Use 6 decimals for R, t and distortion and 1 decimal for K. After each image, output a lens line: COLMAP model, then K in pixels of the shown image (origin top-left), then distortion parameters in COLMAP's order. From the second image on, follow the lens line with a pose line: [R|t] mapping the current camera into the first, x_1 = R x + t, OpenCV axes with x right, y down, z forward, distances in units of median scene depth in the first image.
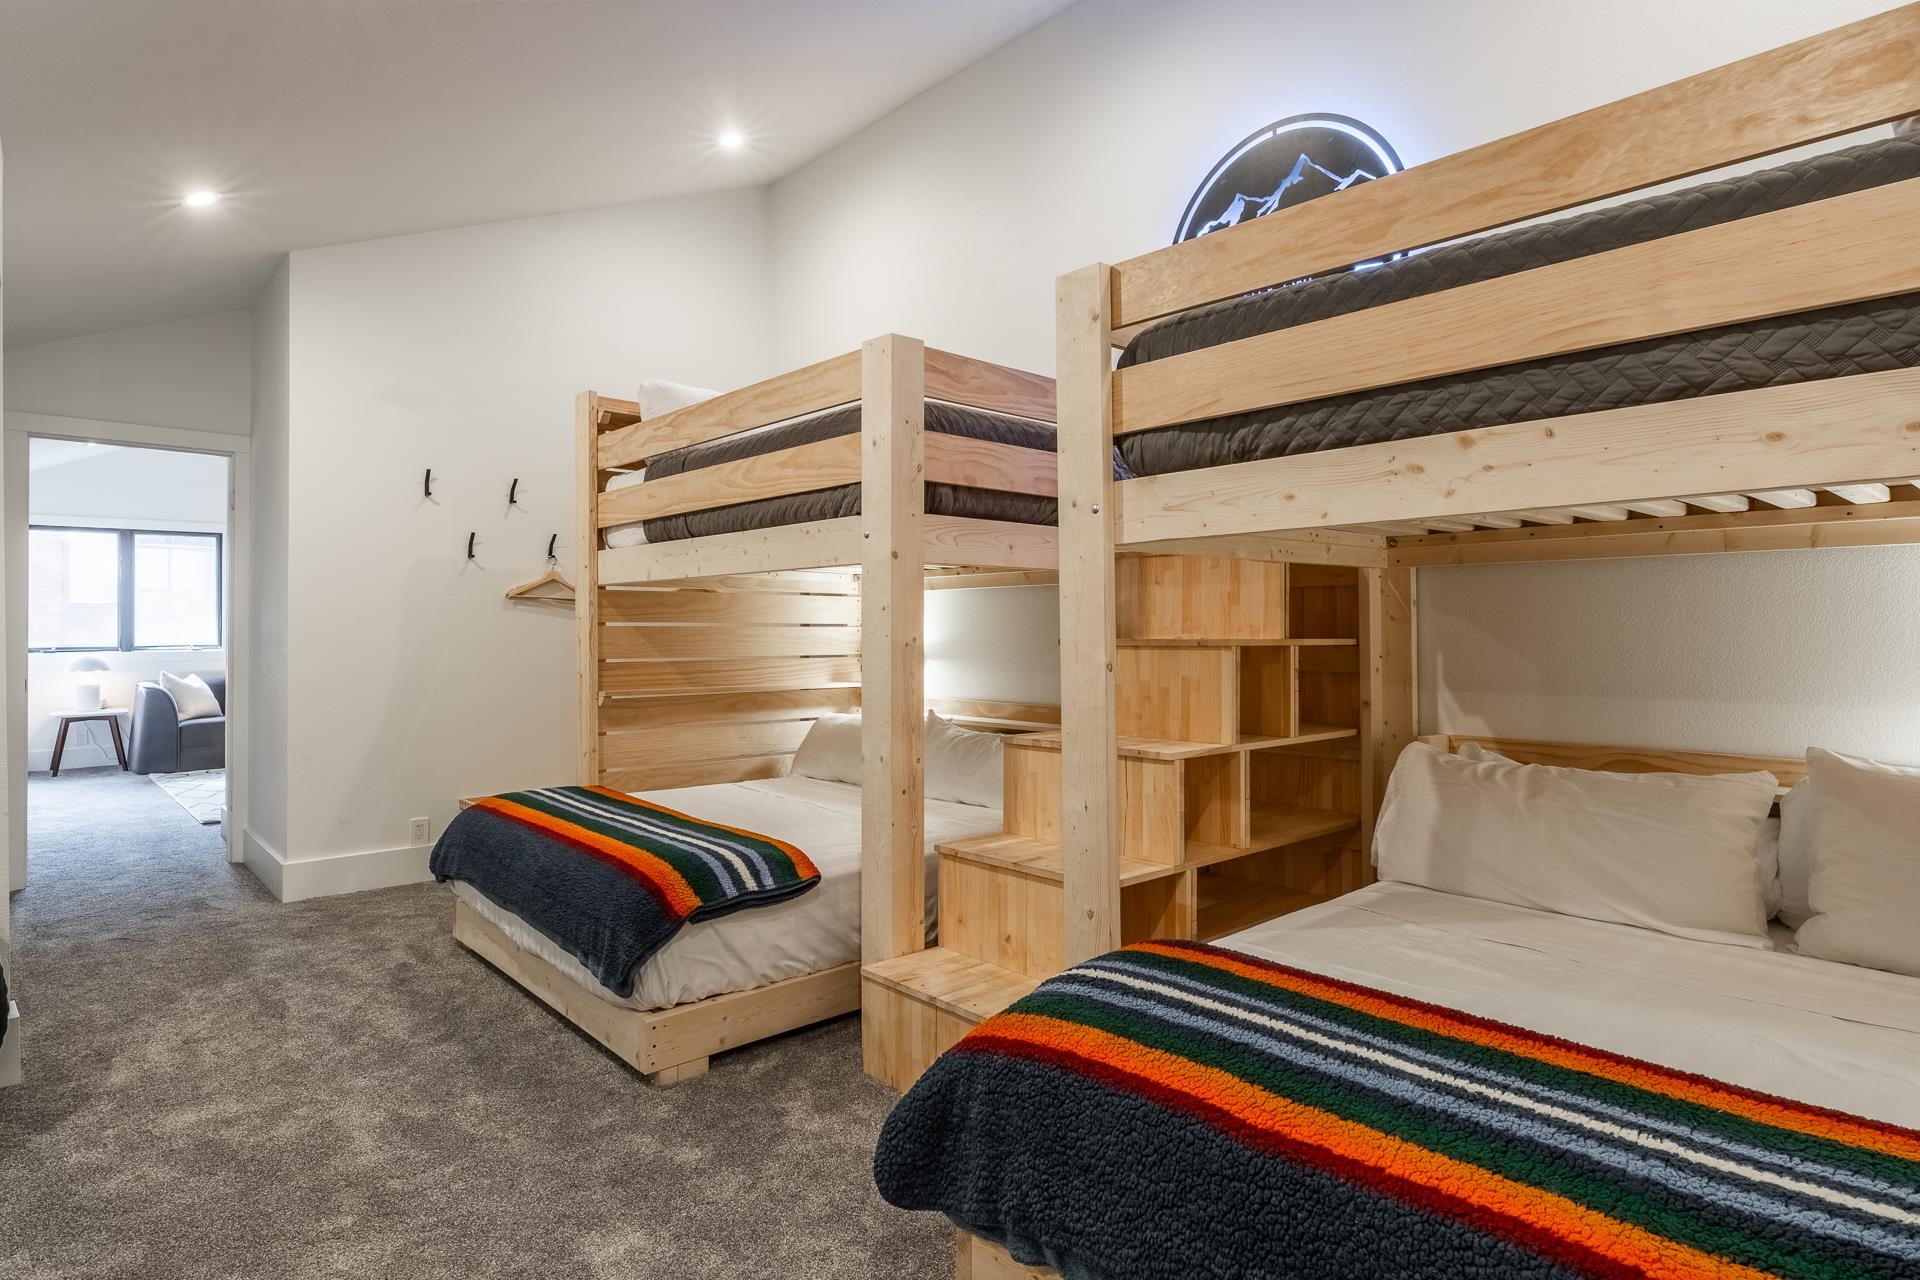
lens RADIAL K [[1015.3, 0, 959.9], [0, 1015.3, 624.3], [0, 0, 1]] dist [-0.003302, -0.001153]
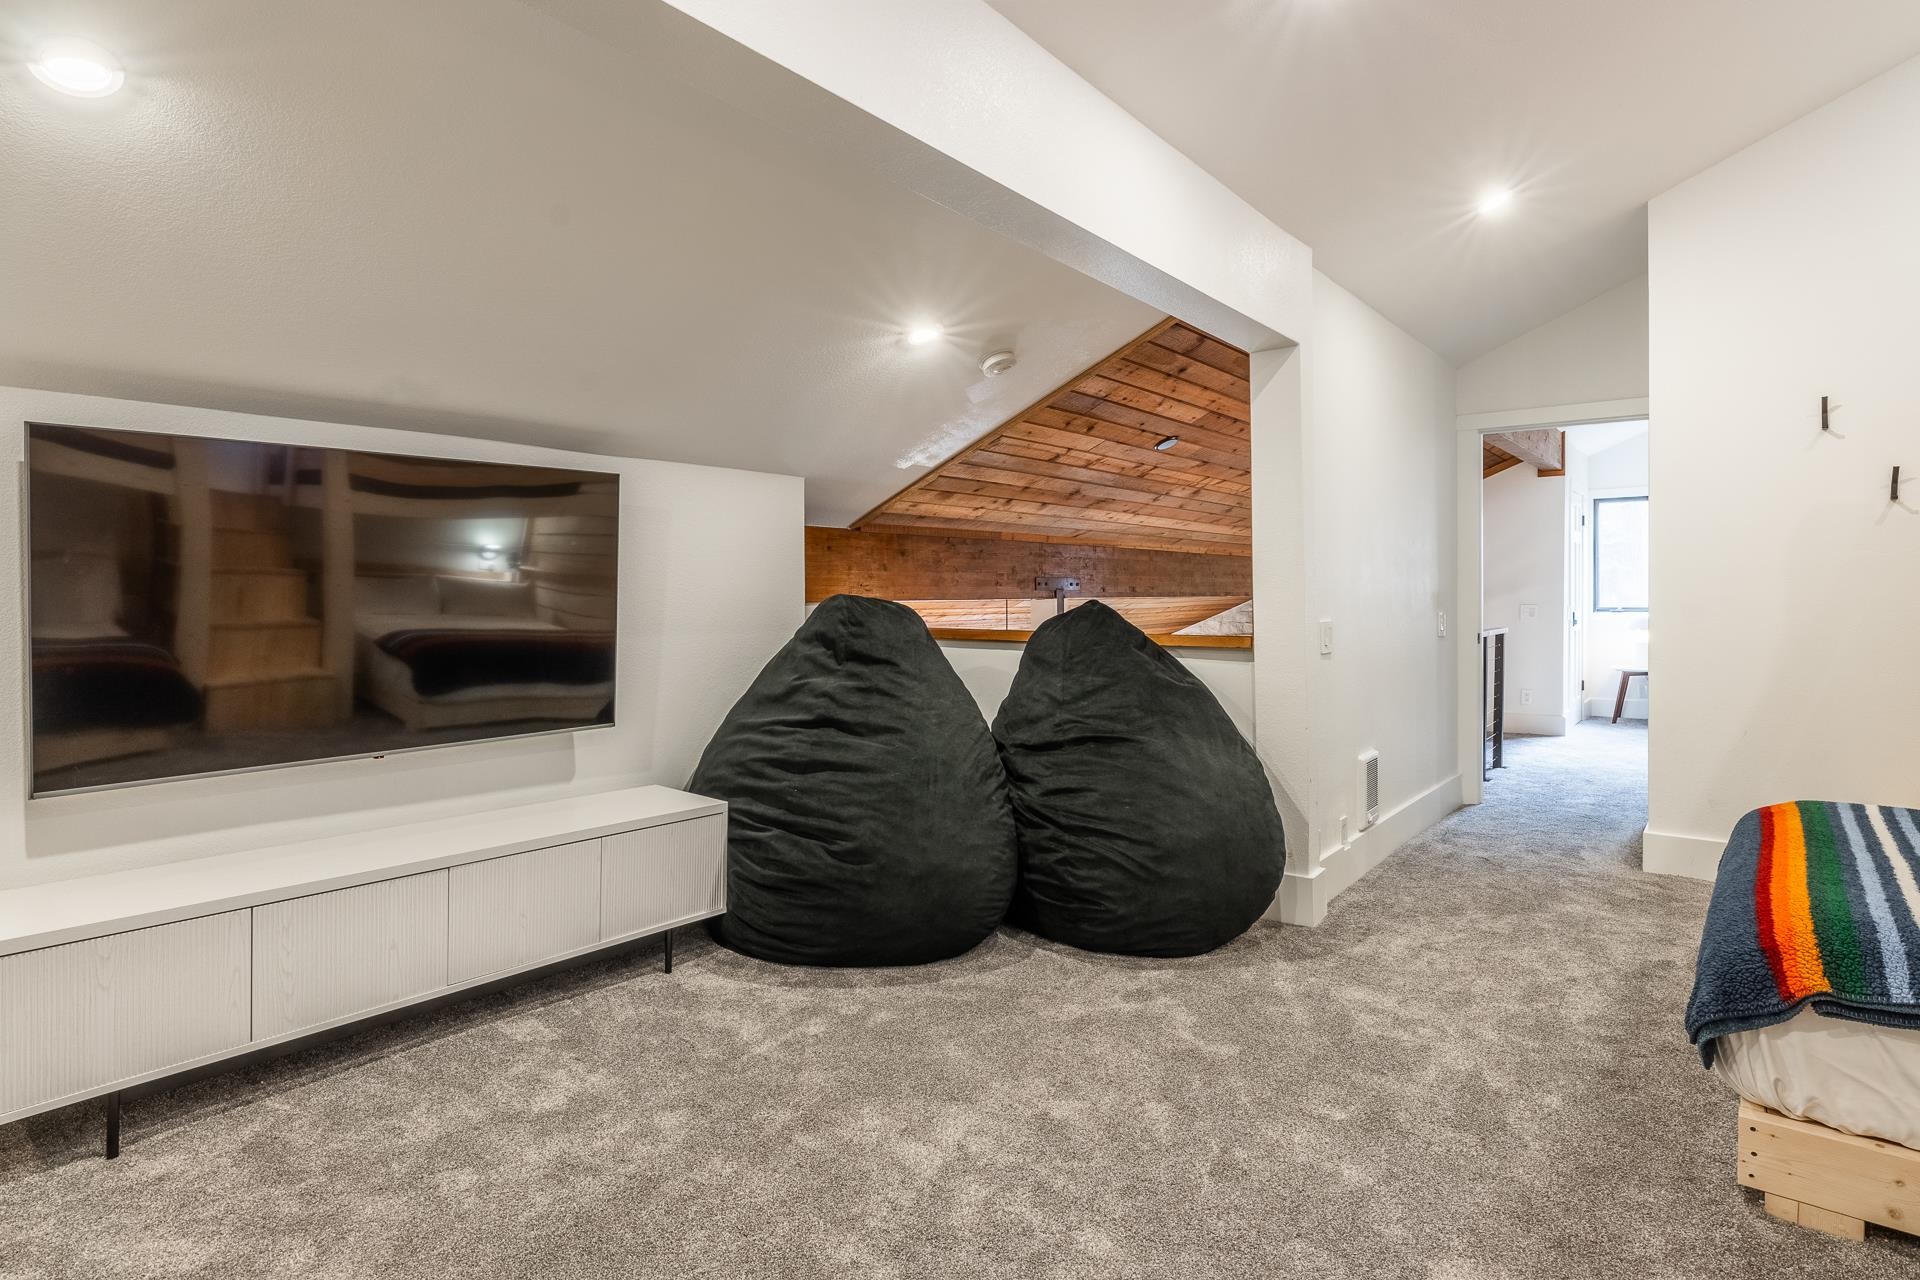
lens RADIAL K [[1015.3, 0, 914.2], [0, 1015.3, 606.5], [0, 0, 1]] dist [-0.003302, -0.001153]
pose [[0.130677, 0.013496, -0.991333, 0.331401], [0.008276, 0.999858, 0.014703, -0.002144], [0.991390, -0.010126, 0.130547, 0.280133]]
